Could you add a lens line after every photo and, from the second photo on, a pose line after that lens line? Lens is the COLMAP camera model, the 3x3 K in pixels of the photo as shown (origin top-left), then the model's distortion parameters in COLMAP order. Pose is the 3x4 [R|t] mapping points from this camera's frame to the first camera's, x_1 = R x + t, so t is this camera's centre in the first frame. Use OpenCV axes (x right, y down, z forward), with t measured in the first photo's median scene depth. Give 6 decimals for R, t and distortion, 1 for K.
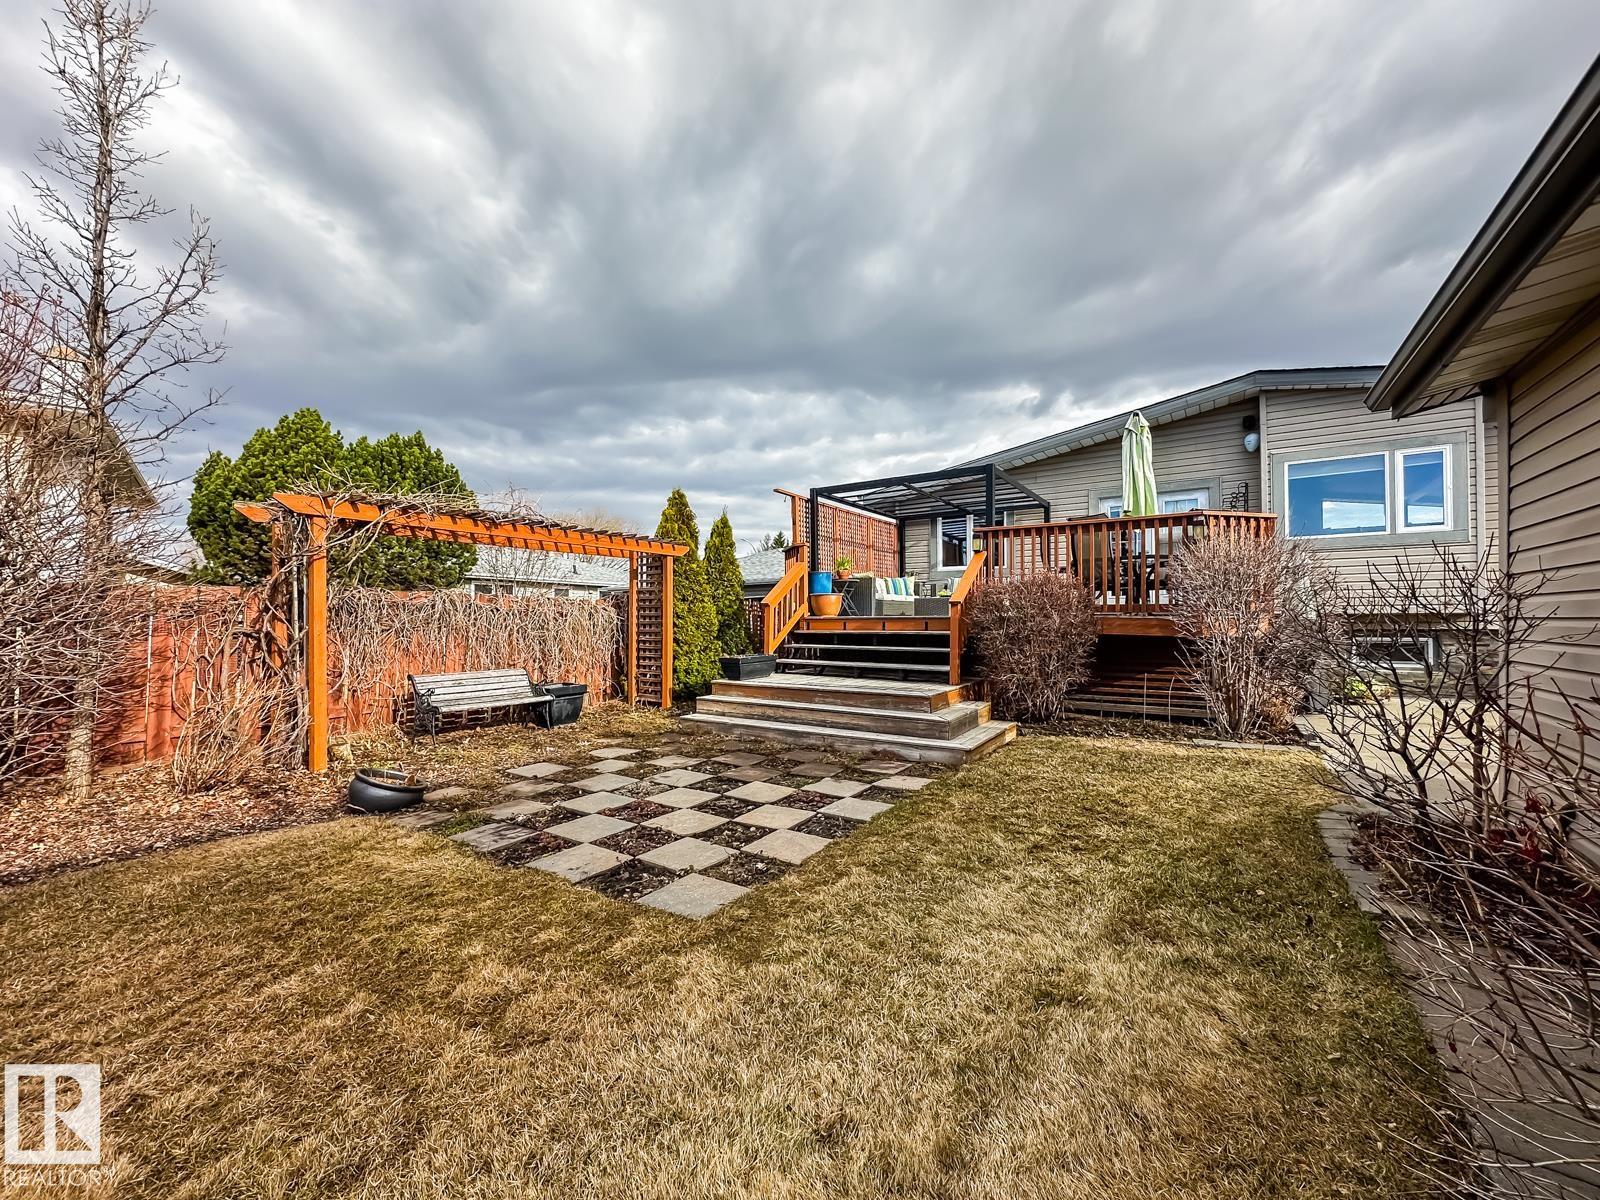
lens RADIAL K [[638.7, 0, 796.2], [0, 638.7, 597.1], [0, 0, 1]] dist [-0.000052, -0.000324]
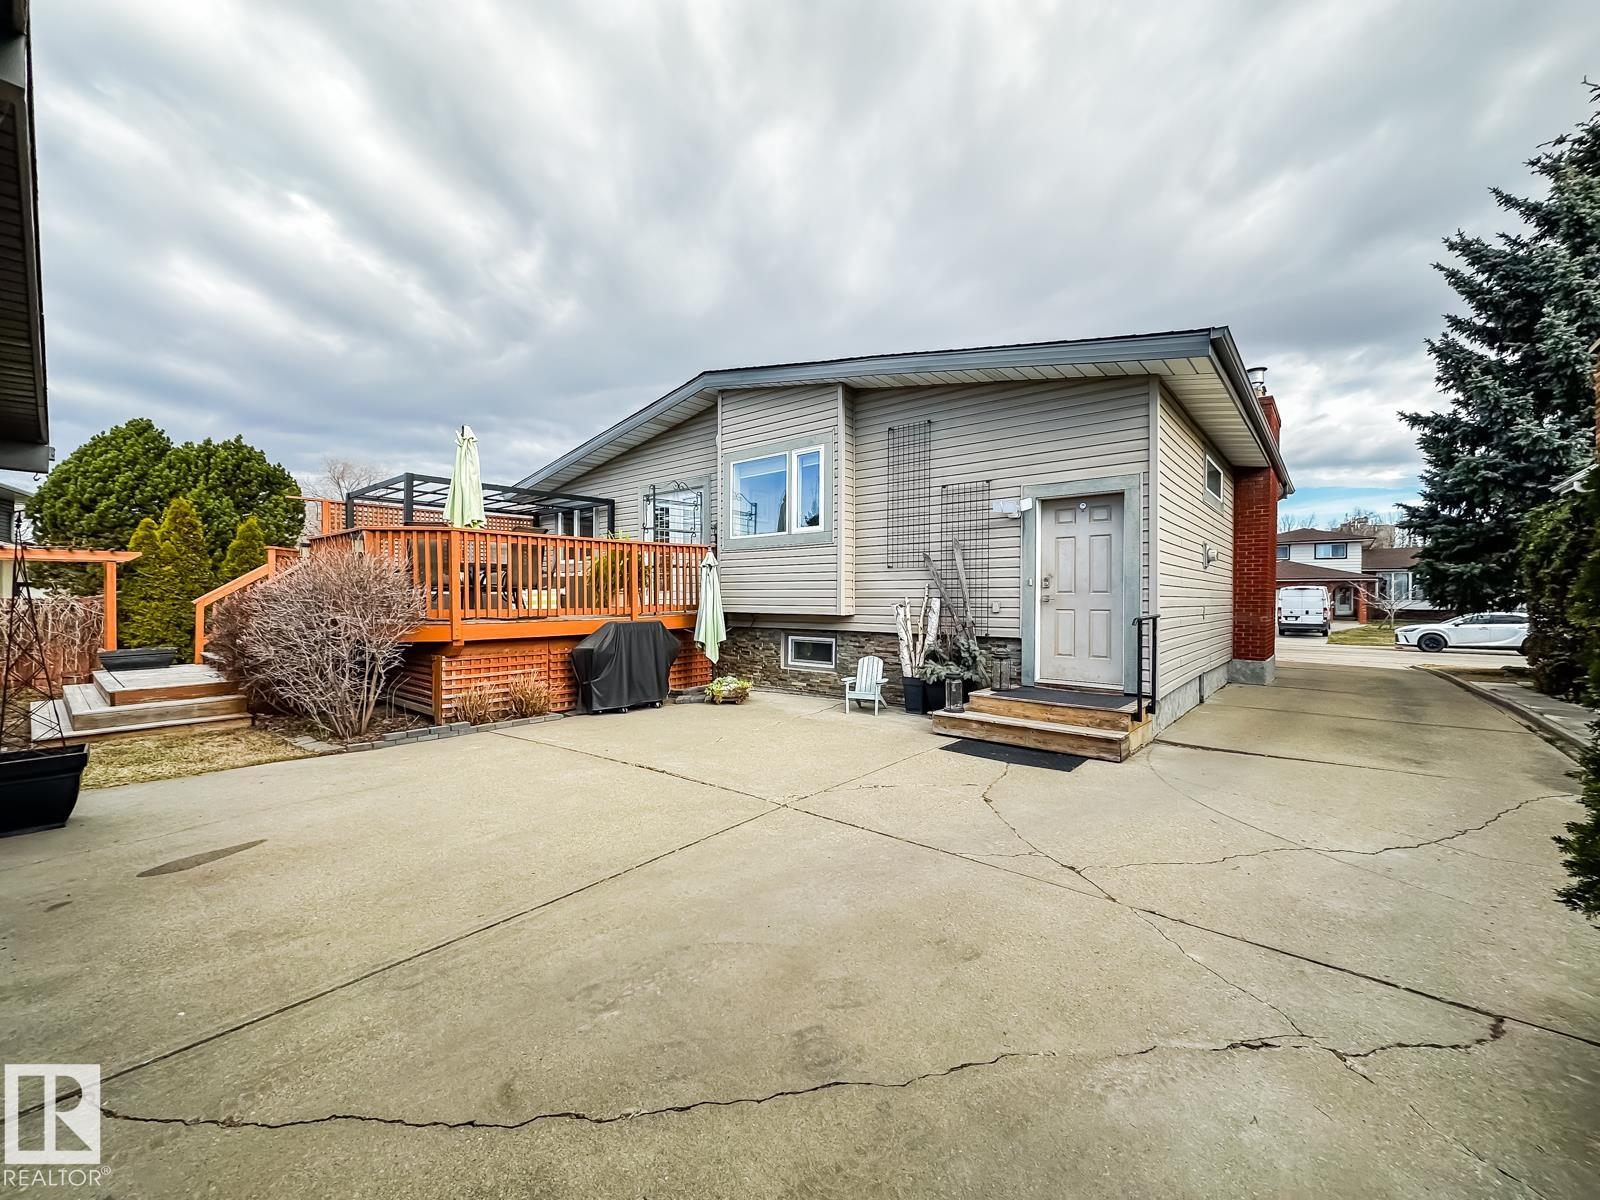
lens RADIAL K [[628.3, 0, 762.0], [0, 628.3, 586.1], [0, 0, 1]] dist [-0.008749, -0.000169]
pose [[0.991190, 0.003366, -0.132405, 1.889879], [0.000814, 0.999503, 0.031499, -0.090171], [0.132446, -0.031329, 0.990695, 0.039467]]
